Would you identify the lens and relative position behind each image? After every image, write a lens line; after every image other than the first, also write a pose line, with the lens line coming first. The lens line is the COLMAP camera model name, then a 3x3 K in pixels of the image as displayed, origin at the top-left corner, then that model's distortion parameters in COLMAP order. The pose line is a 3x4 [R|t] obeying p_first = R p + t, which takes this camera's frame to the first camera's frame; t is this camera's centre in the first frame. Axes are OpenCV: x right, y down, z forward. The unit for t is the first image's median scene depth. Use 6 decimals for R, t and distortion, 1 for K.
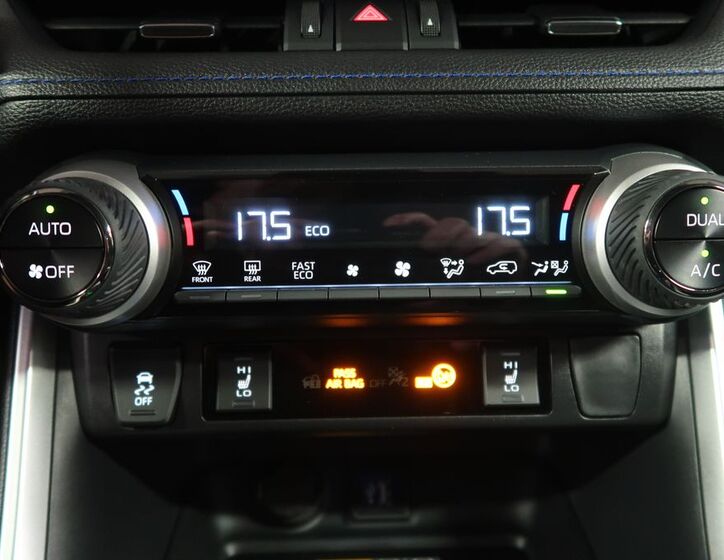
lens RADIAL K [[676.2, 0, 361.8], [0, 676.2, 268.1], [0, 0, 1]] dist [-0.011152, 0.000000]
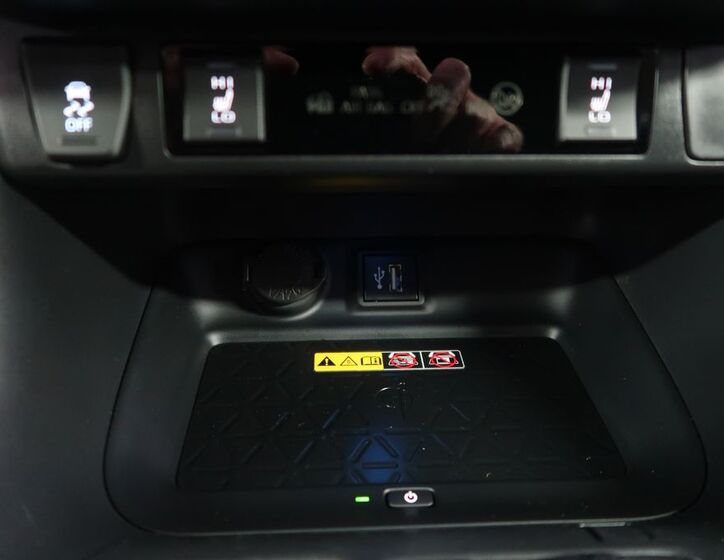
lens RADIAL K [[676.2, 0, 365.5], [0, 676.2, 285.4], [0, 0, 1]] dist [-0.011152, 0.000000]
pose [[0.999247, 0.007276, 0.038121, -0.052010], [-0.017613, 0.960307, 0.278389, 0.154182], [-0.034582, -0.278851, 0.959712, 0.270429]]
